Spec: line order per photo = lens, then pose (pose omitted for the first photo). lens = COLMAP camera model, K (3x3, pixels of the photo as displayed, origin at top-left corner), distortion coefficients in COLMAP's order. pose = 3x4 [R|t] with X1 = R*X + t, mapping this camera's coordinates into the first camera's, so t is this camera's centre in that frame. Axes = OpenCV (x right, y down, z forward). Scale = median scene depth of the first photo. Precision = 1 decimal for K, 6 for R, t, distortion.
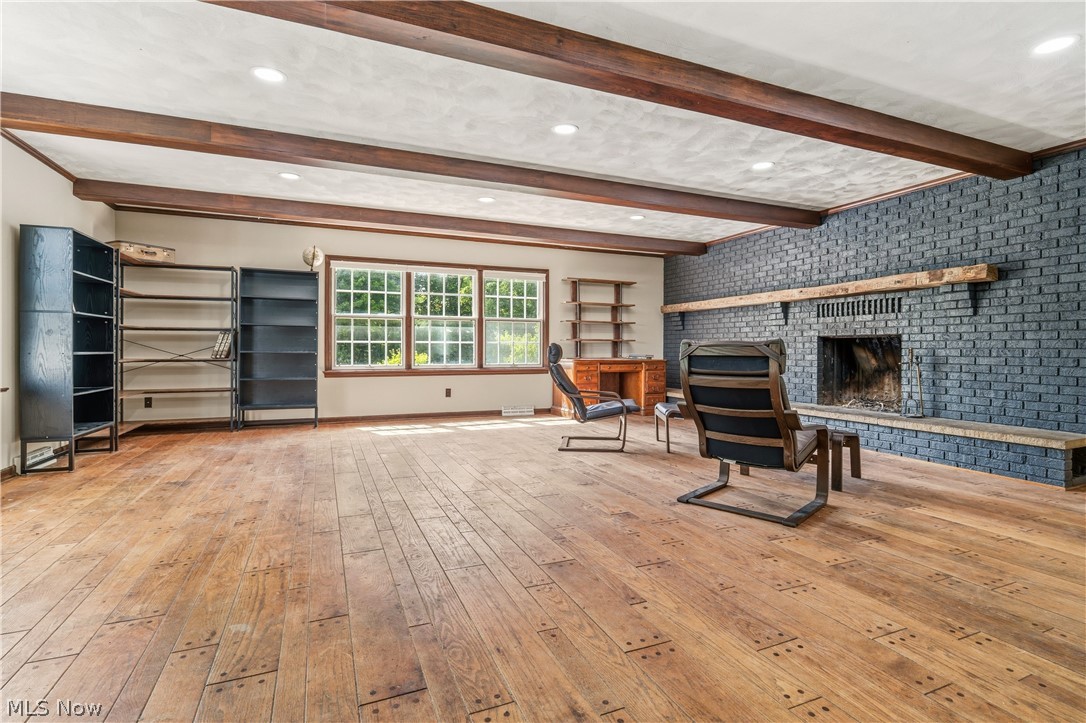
lens RADIAL K [[509.3, 0, 544.8], [0, 509.3, 354.8], [0, 0, 1]] dist [-0.004911, -0.000776]
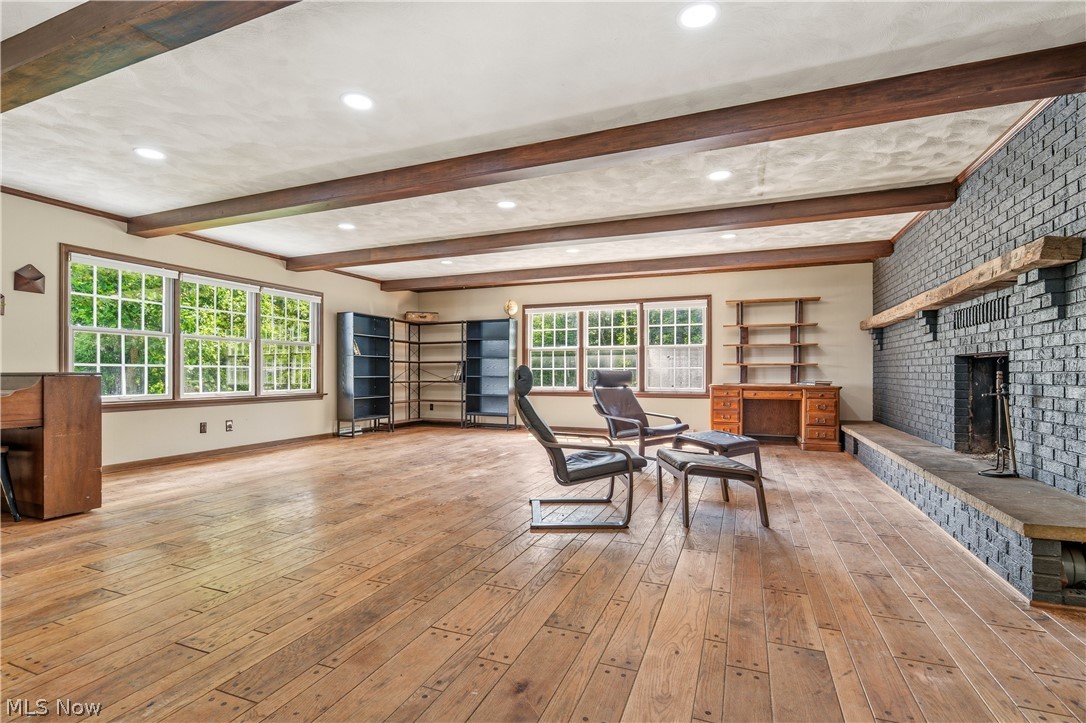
lens RADIAL K [[509.3, 0, 554.9], [0, 509.3, 368.5], [0, 0, 1]] dist [-0.004911, -0.000776]
pose [[0.715647, -0.009224, -0.698401, 0.612193], [-0.008064, 0.999737, -0.021467, 0.000994], [0.698416, 0.020995, 0.715384, 0.095875]]
